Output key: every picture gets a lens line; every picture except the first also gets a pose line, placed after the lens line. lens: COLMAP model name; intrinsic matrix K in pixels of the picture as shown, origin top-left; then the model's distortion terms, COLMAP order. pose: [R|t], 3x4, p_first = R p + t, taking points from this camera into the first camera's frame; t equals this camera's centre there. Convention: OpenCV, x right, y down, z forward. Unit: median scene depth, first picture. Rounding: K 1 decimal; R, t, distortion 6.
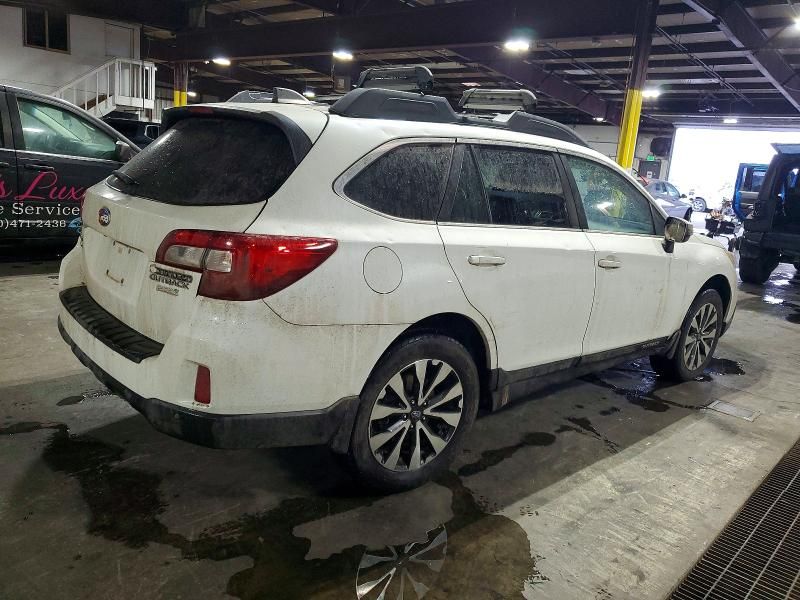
lens RADIAL K [[637.4, 0, 385.5], [0, 637.4, 298.9], [0, 0, 1]] dist [0.007767, 0.004295]
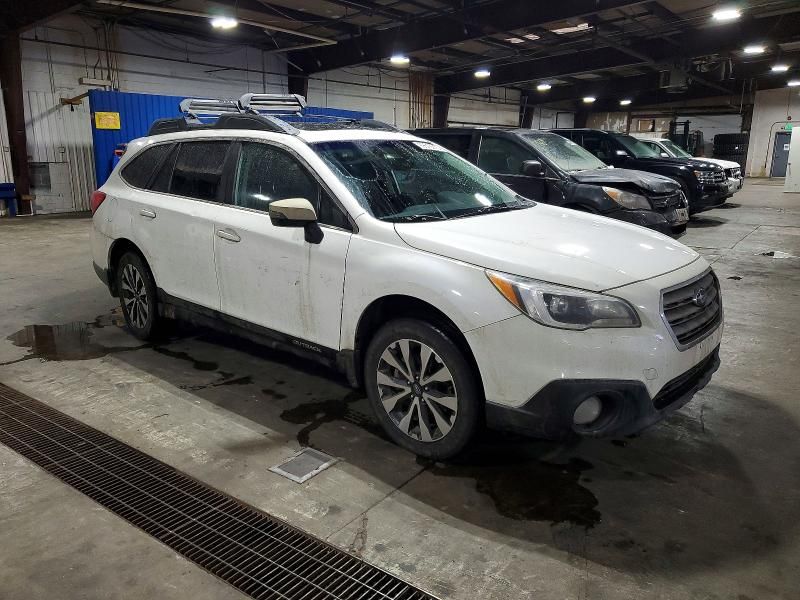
lens RADIAL K [[637.4, 0, 385.5], [0, 637.4, 298.9], [0, 0, 1]] dist [0.007767, 0.004295]
pose [[0.094077, 0.156835, -0.983134, 1.527163], [-0.197098, 0.970902, 0.136023, -0.157702], [0.975859, 0.180977, 0.122252, 1.184756]]
